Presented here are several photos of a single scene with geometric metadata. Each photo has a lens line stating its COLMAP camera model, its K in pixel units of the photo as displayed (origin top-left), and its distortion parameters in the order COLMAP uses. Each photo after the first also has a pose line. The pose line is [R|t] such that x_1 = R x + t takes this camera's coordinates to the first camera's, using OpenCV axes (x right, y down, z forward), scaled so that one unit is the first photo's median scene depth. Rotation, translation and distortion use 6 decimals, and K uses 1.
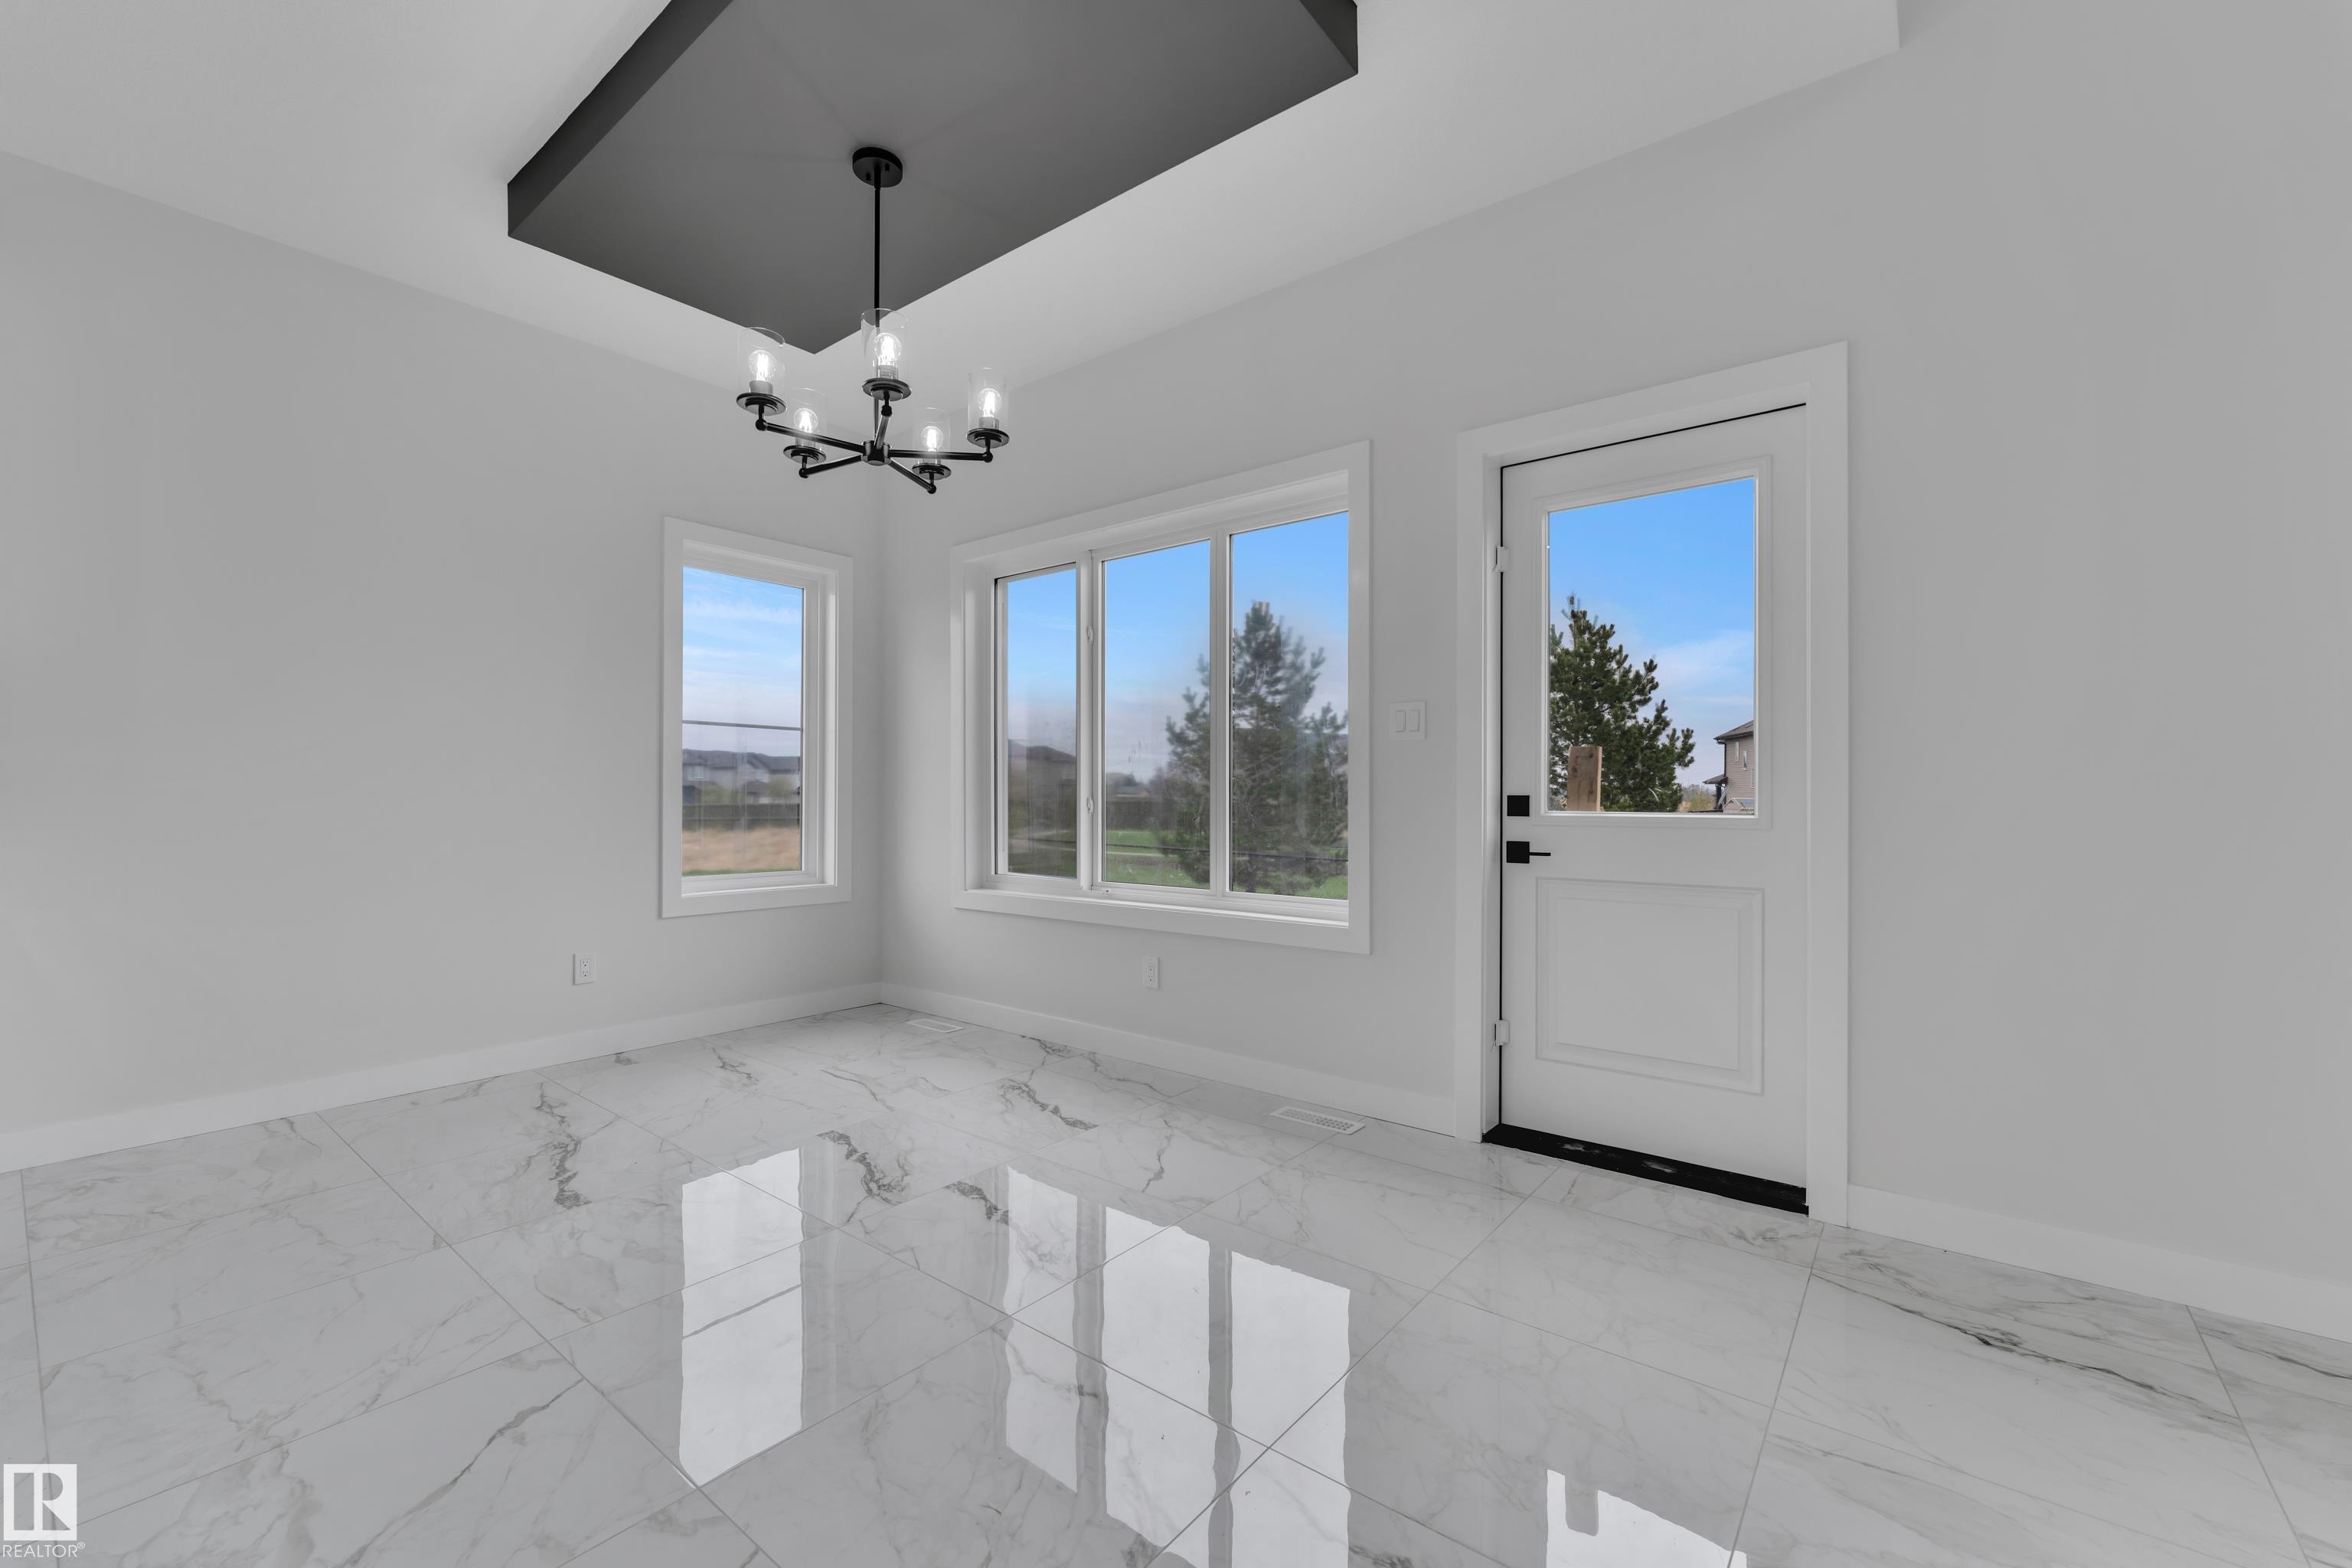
lens RADIAL K [[959.9, 0, 1171.2], [0, 959.9, 794.3], [0, 0, 1]] dist [-0.003101, -0.000439]
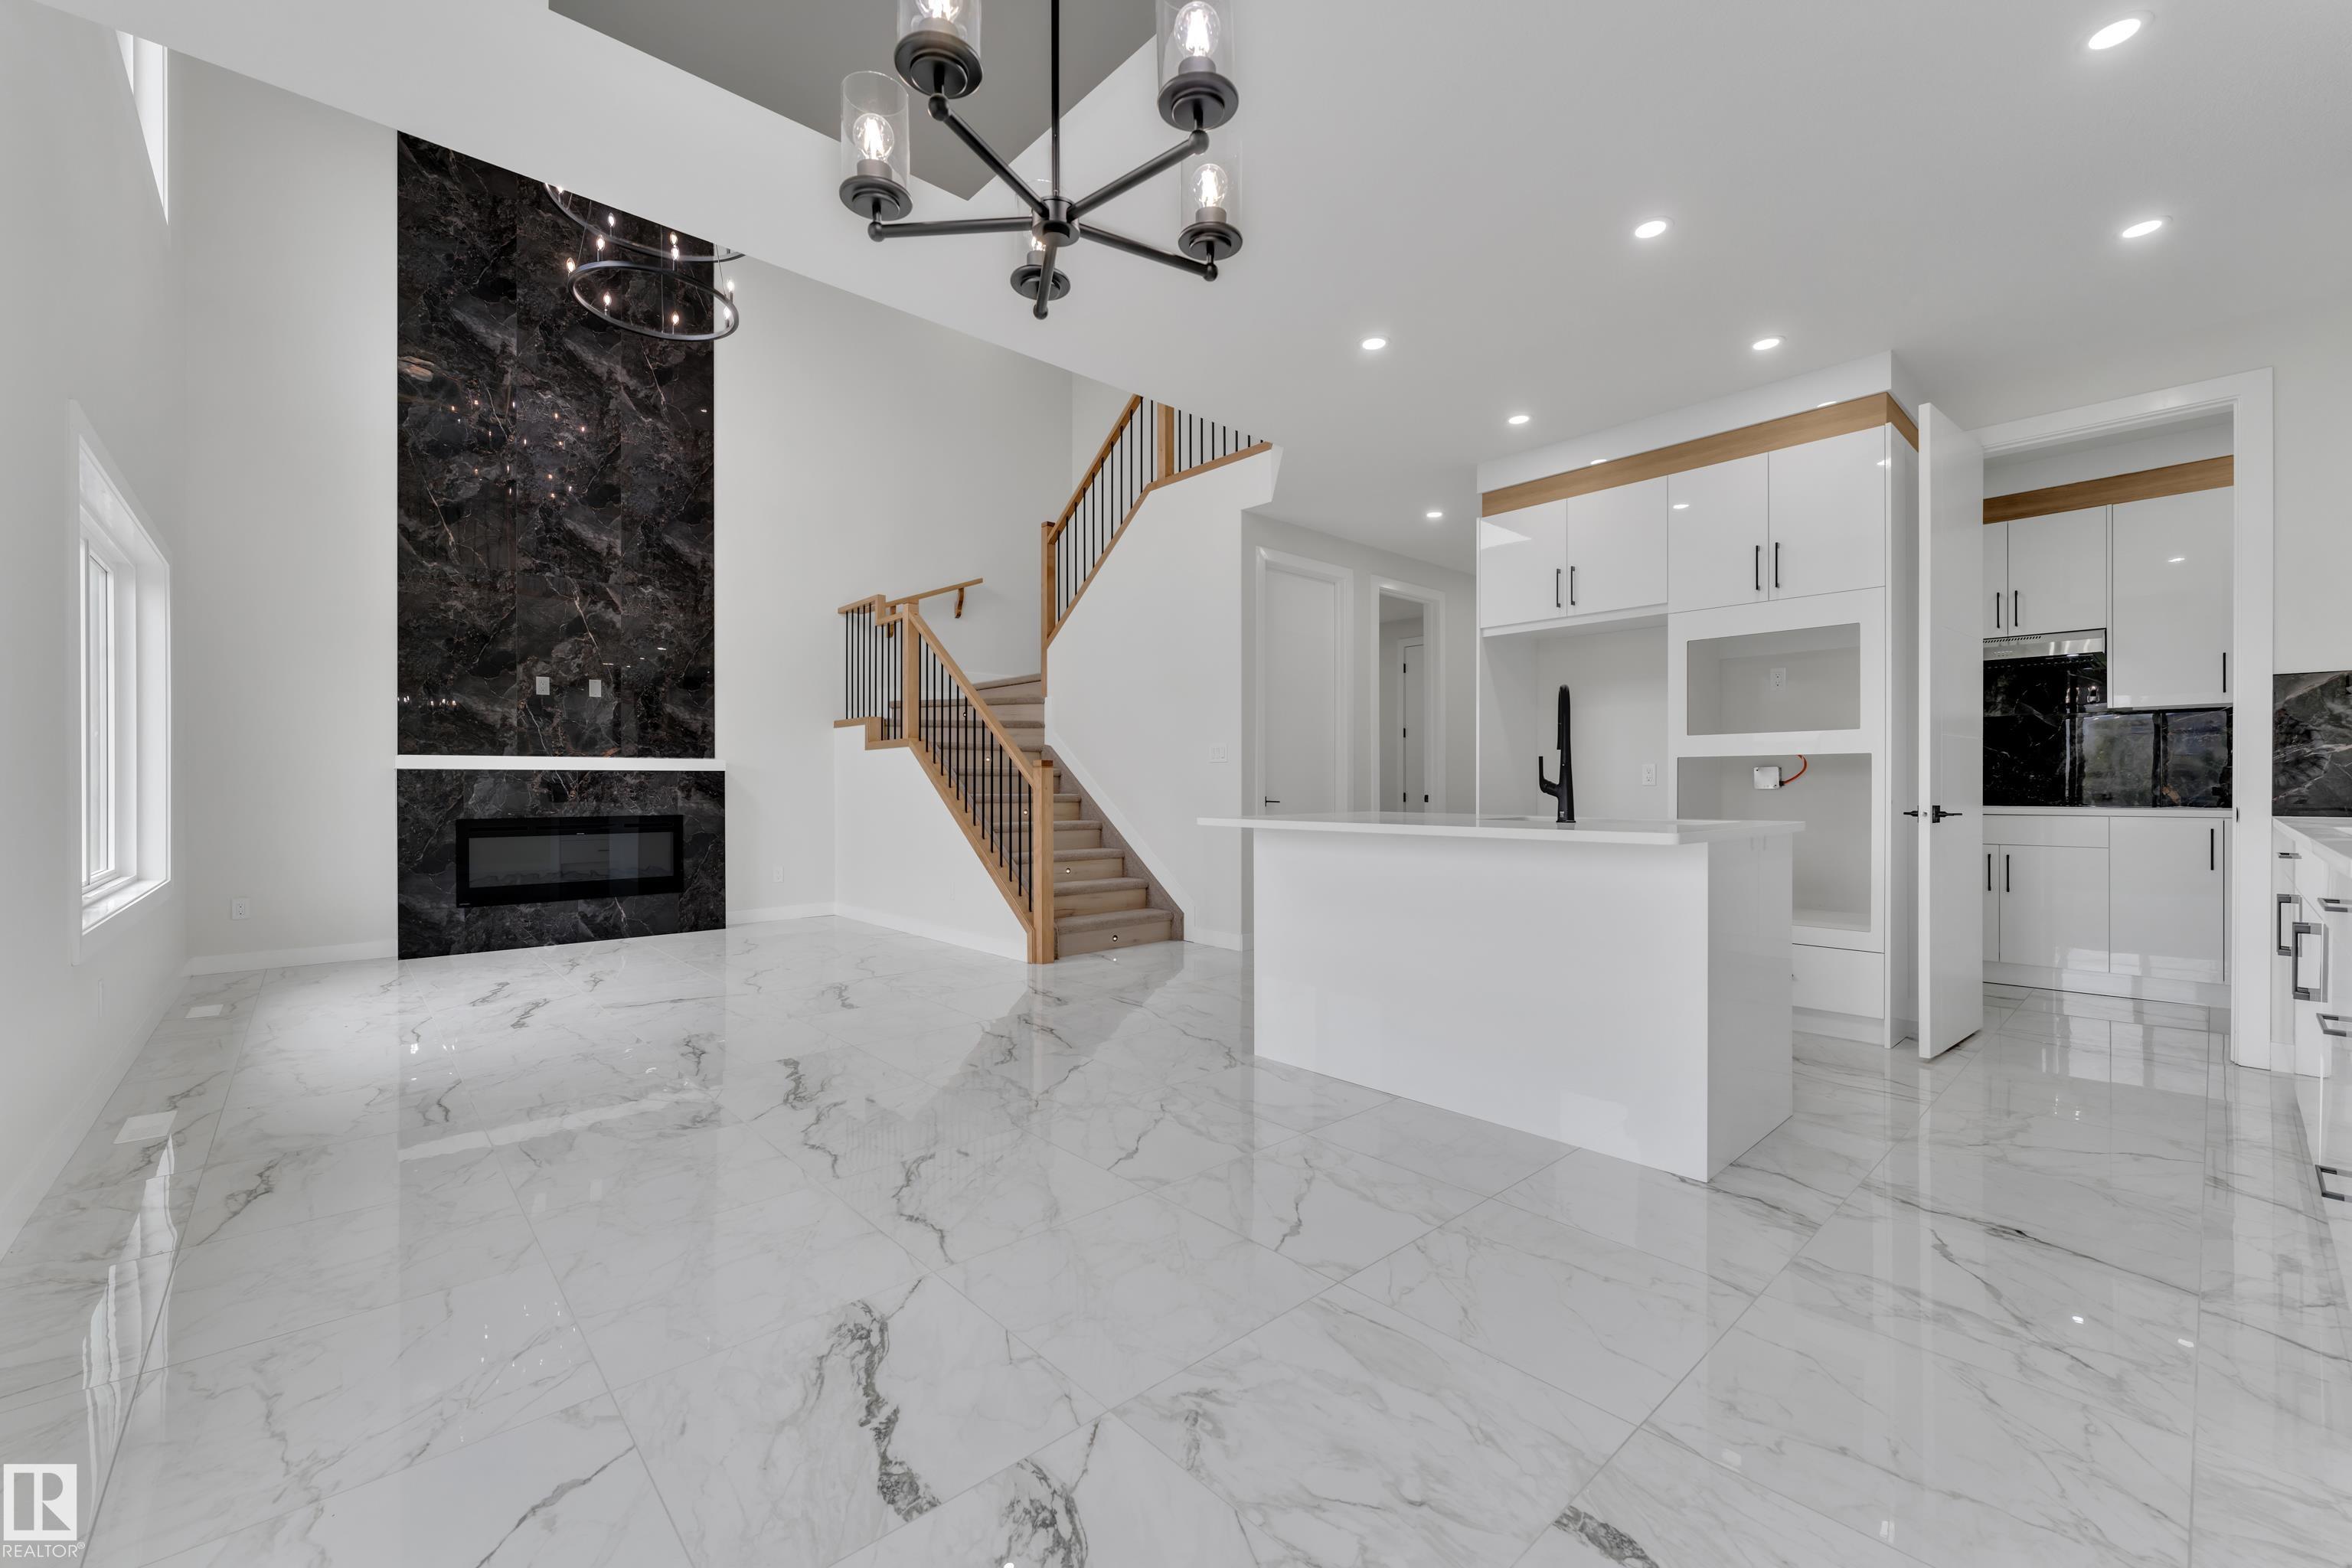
lens RADIAL K [[947.6, 0, 1171.9], [0, 947.6, 788.4], [0, 0, 1]] dist [-0.005317, 0.000027]
pose [[-0.987420, 0.000569, 0.158118, -0.281494], [0.000919, 0.999997, 0.002139, -0.001814], [-0.158117, 0.002257, -0.987418, 0.937263]]
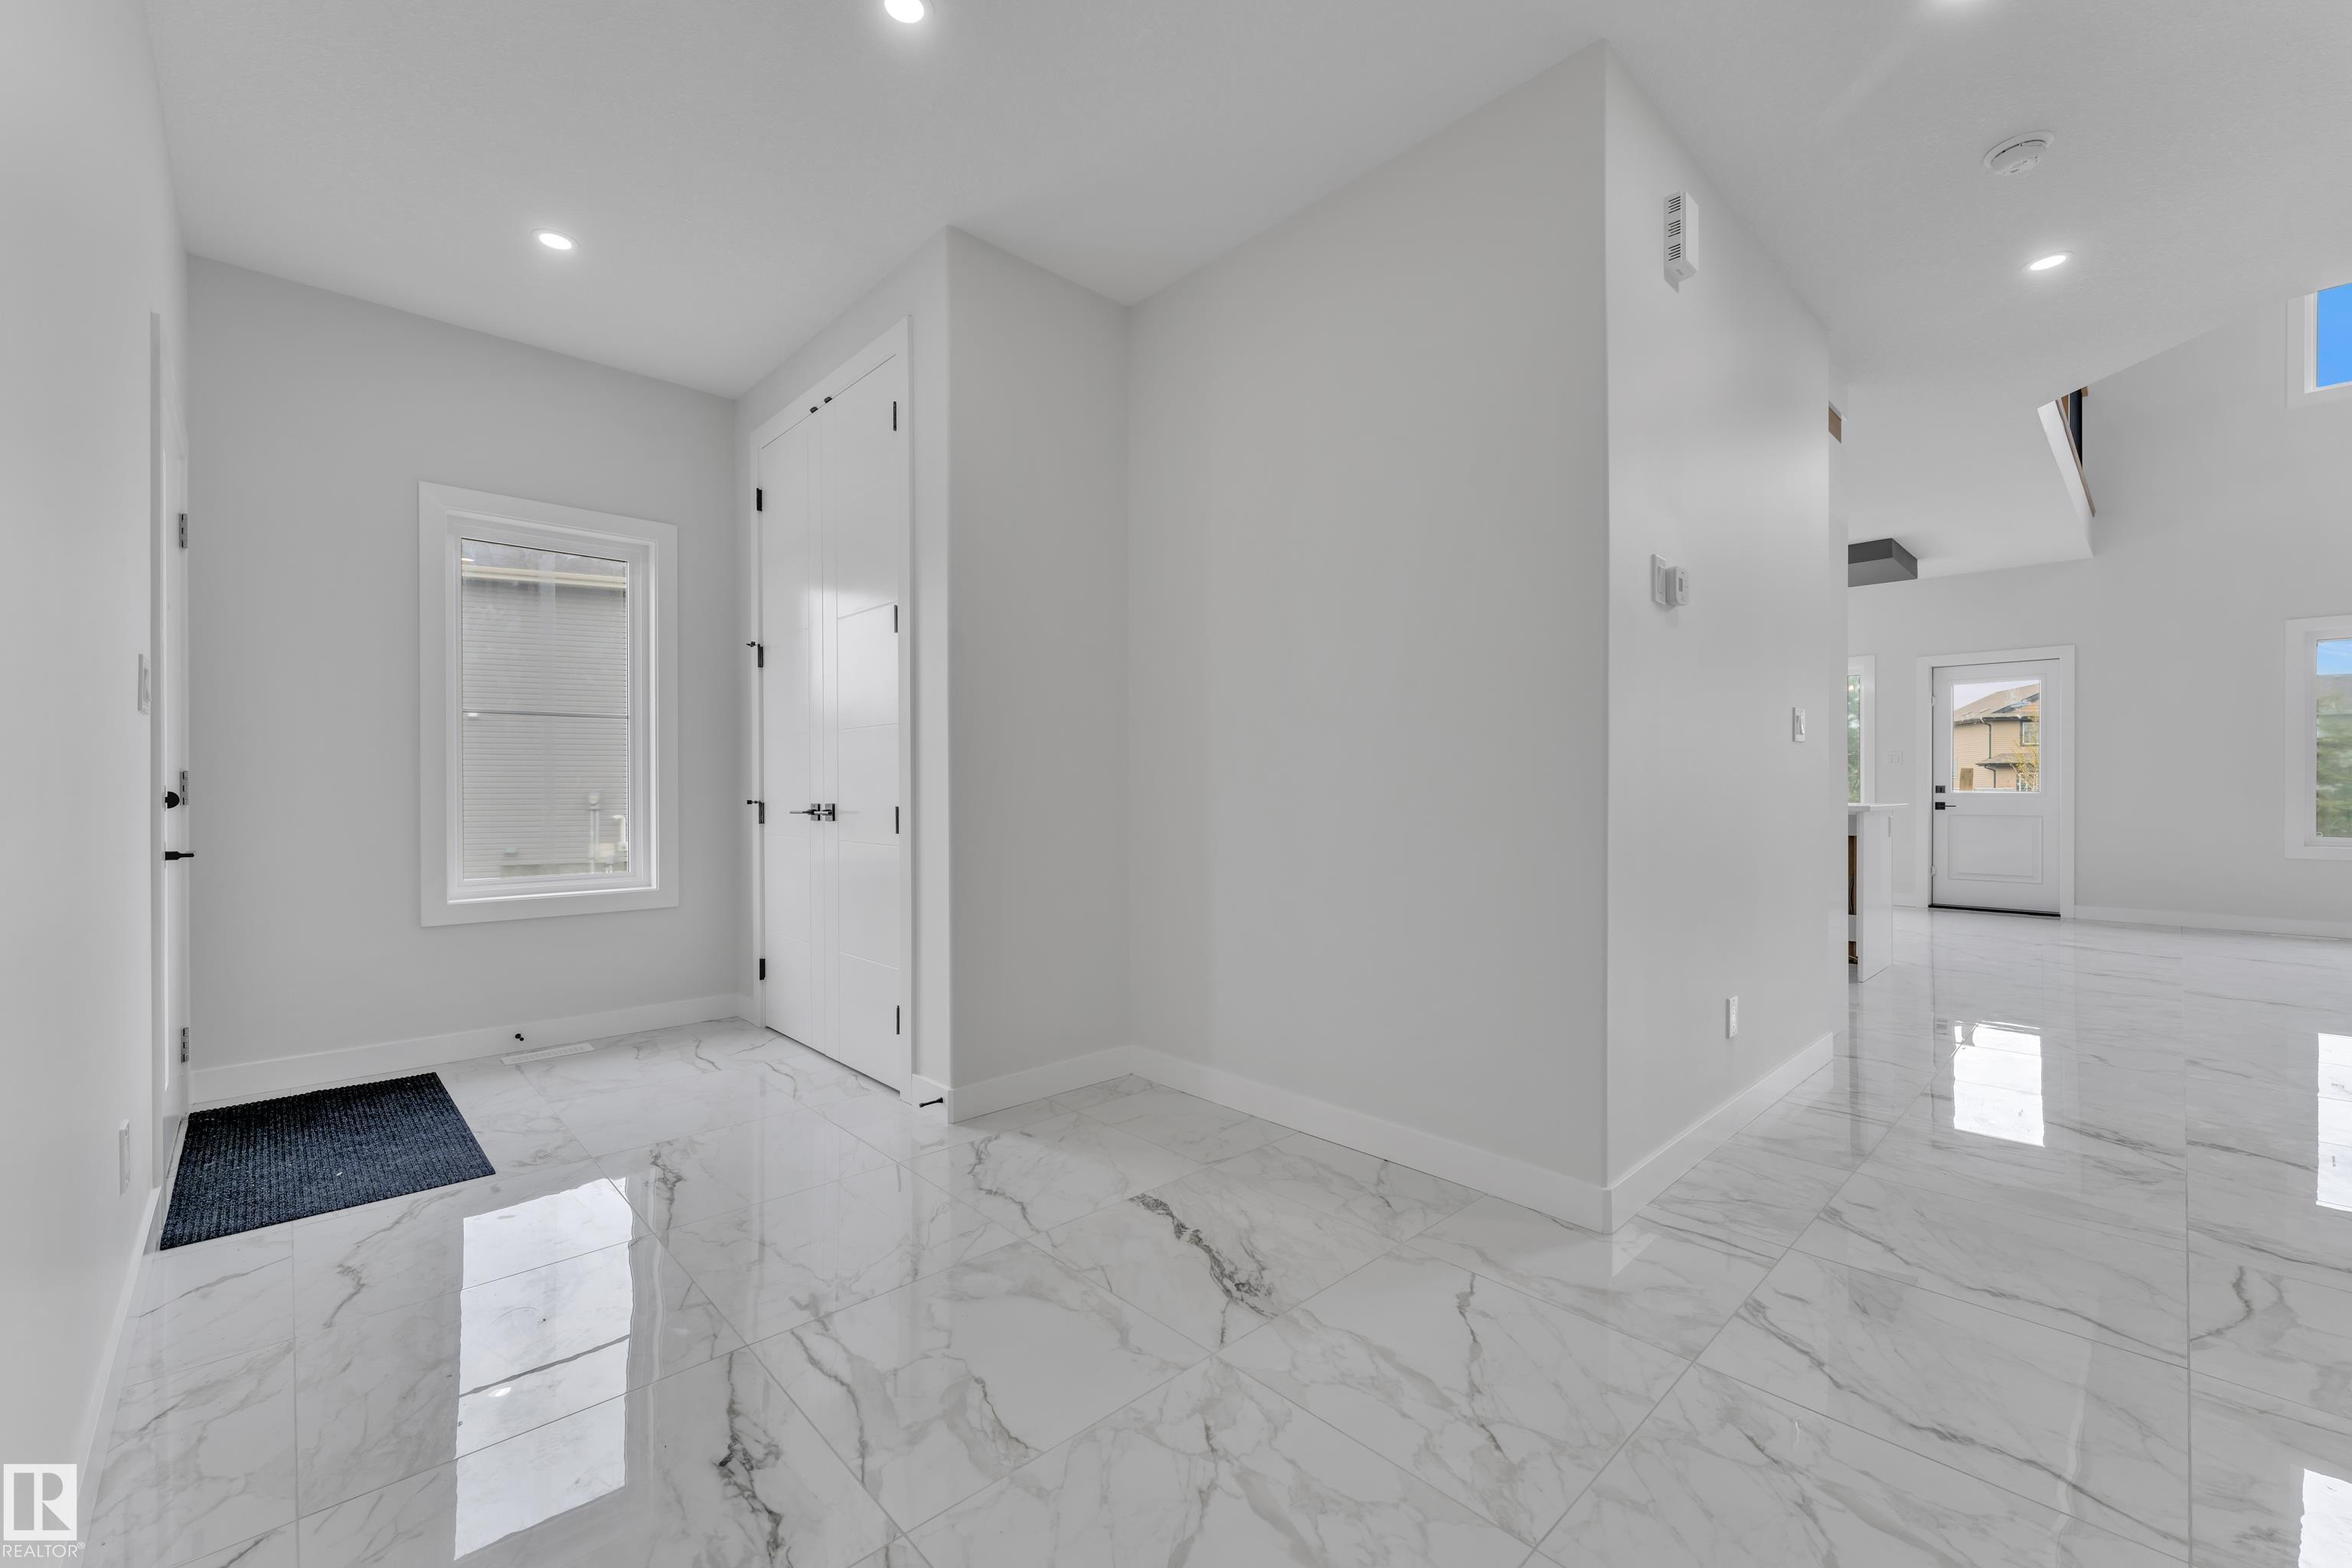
lens RADIAL K [[937.3, 0, 1171.7], [0, 937.3, 794.1], [0, 0, 1]] dist [0.000088, 0.000113]
pose [[0.989564, -0.002117, -0.144077, -1.041072], [0.003163, 0.999970, 0.007037, -0.000190], [0.144058, -0.007419, 0.989541, -1.445072]]
